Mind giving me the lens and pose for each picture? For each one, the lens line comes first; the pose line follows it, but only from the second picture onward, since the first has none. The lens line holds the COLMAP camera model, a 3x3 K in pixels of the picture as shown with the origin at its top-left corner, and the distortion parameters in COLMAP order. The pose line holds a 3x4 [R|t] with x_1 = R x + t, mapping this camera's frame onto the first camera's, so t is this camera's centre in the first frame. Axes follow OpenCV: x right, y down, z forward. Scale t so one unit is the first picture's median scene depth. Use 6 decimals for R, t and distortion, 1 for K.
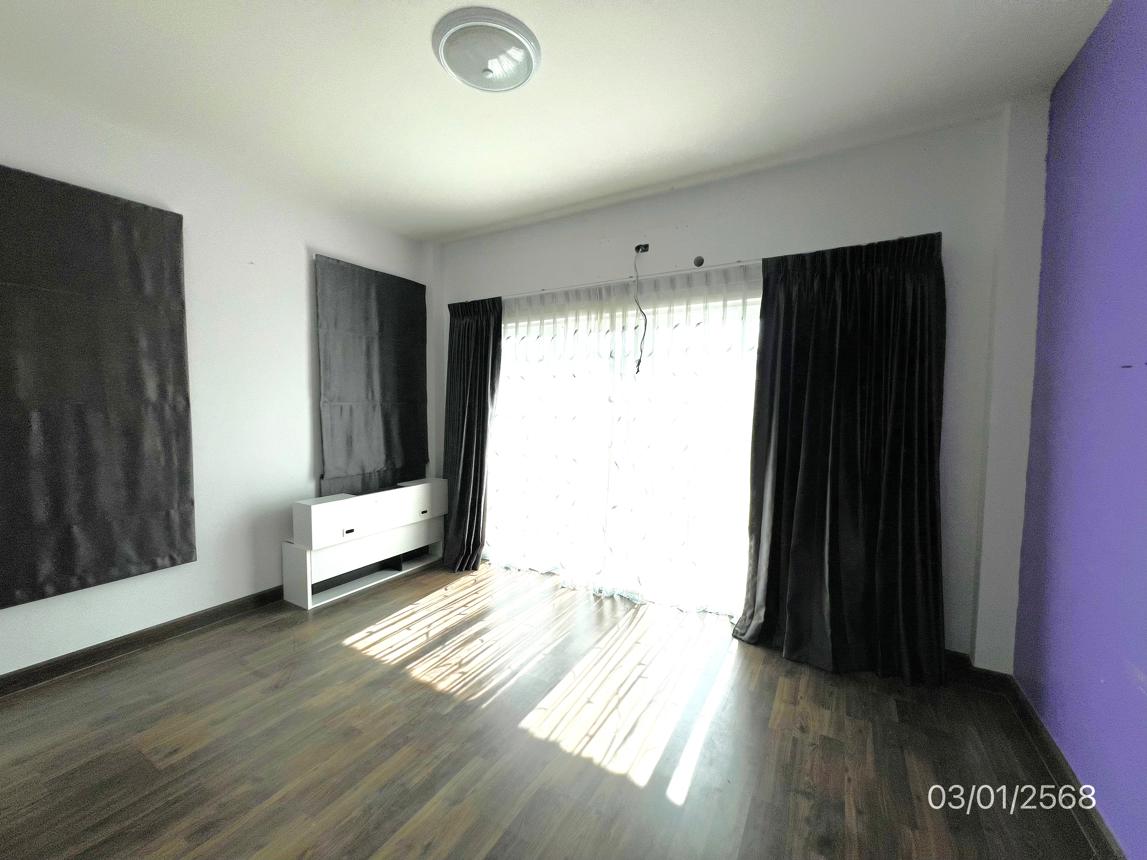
lens RADIAL K [[458.0, 0, 573.4], [0, 458.0, 428.5], [0, 0, 1]] dist [-0.001909, 0.000014]
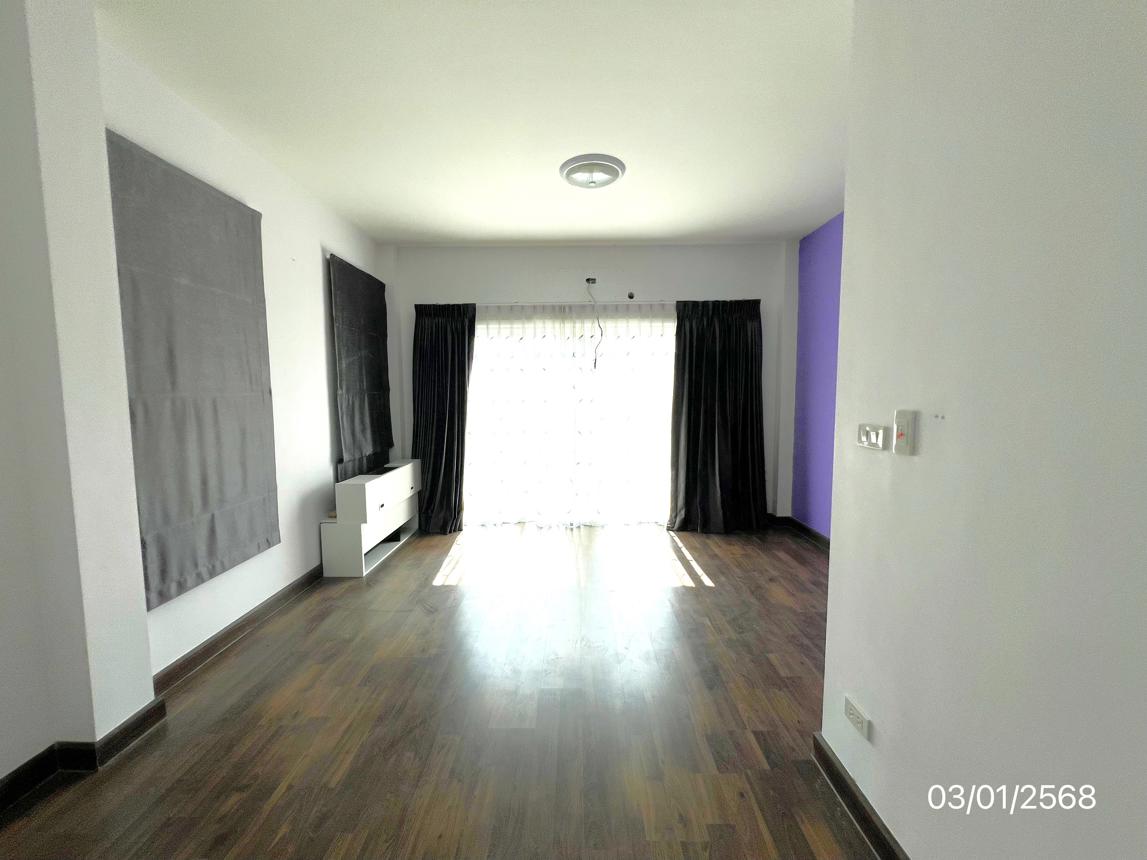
lens RADIAL K [[458.0, 0, 571.3], [0, 458.0, 428.3], [0, 0, 1]] dist [-0.001909, 0.000014]
pose [[0.865567, -0.055585, 0.497699, -0.646088], [0.044441, 0.998426, 0.034218, 0.015279], [-0.498818, -0.007500, 0.866675, -0.216397]]
